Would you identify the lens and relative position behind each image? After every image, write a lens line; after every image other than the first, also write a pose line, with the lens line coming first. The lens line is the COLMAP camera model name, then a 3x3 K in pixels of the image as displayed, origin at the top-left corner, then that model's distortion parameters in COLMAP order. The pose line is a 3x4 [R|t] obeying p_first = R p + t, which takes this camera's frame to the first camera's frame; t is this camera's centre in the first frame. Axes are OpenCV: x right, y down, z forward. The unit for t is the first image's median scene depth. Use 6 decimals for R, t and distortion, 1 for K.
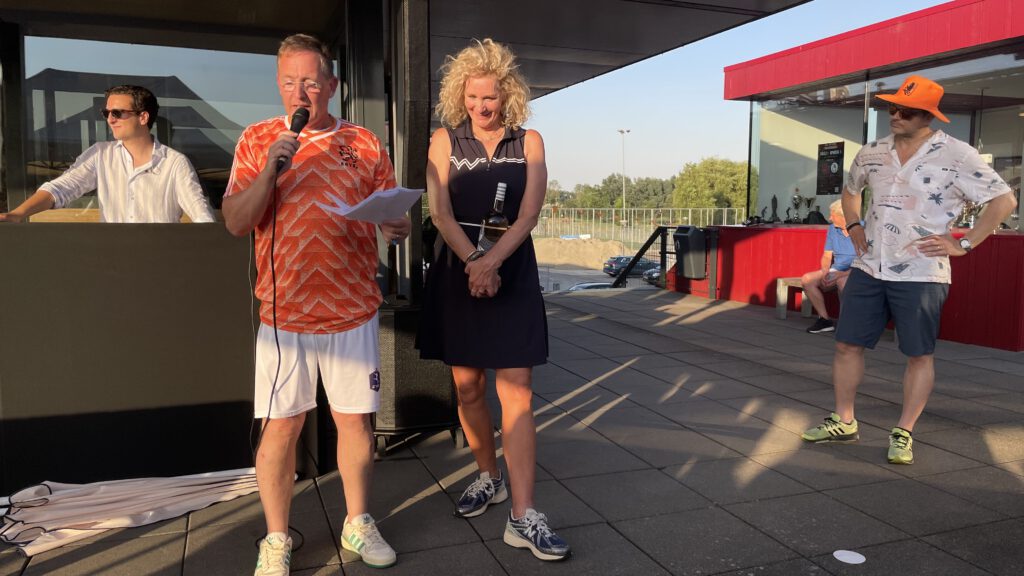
lens RADIAL K [[775.0, 0, 527.5], [0, 775.0, 283.7], [0, 0, 1]] dist [0.080221, -0.110686]
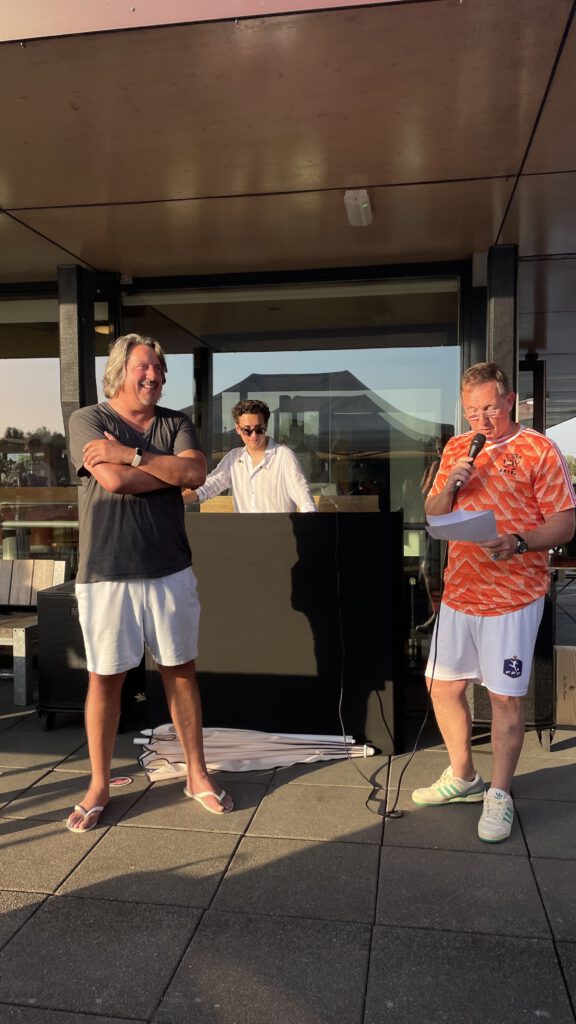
lens RADIAL K [[775.0, 0, 283.9], [0, 775.0, 505.3], [0, 0, 1]] dist [0.080221, -0.110686]
pose [[0.861044, 0.007265, -0.508479, 0.132334], [-0.038968, 0.997901, -0.051729, -0.026428], [0.507036, 0.064355, 0.859519, 0.005370]]
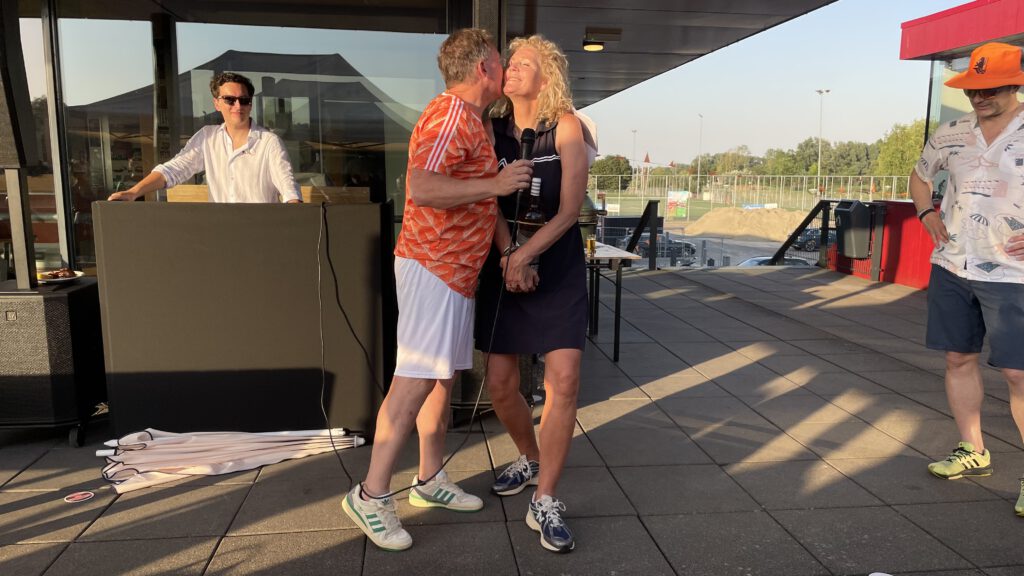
lens RADIAL K [[775.0, 0, 519.7], [0, 775.0, 299.7], [0, 0, 1]] dist [0.080221, -0.110686]
pose [[0.972434, 0.041349, -0.229485, 0.144953], [-0.027198, 0.997547, 0.064493, -0.020996], [0.231589, -0.056474, 0.971173, 0.021685]]
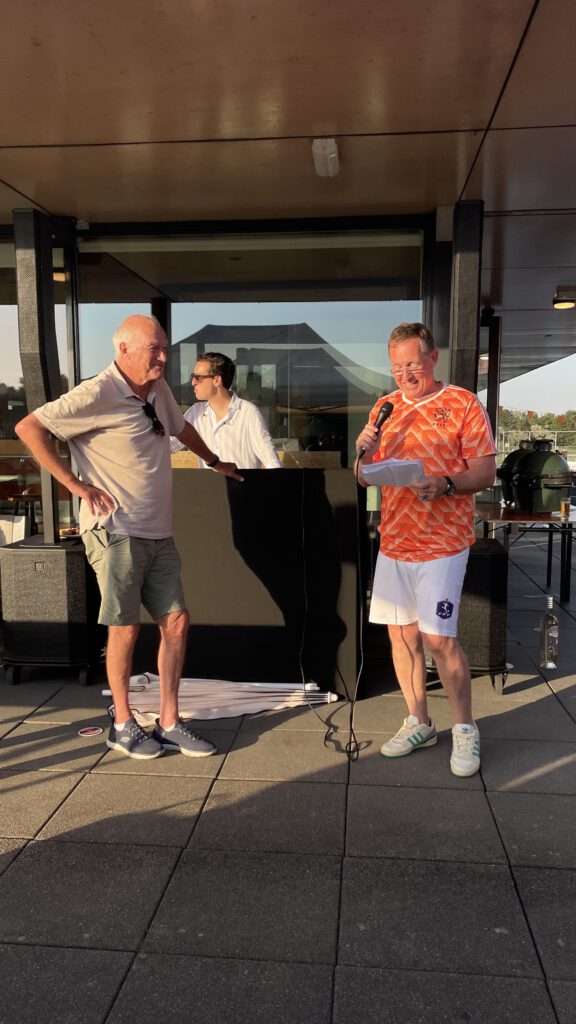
lens RADIAL K [[775.0, 0, 292.8], [0, 775.0, 516.3], [0, 0, 1]] dist [0.080221, -0.110686]
pose [[0.895429, 0.042578, -0.443164, 0.121676], [-0.038226, 0.999093, 0.018753, -0.027232], [0.443560, 0.000148, 0.896245, -0.014081]]
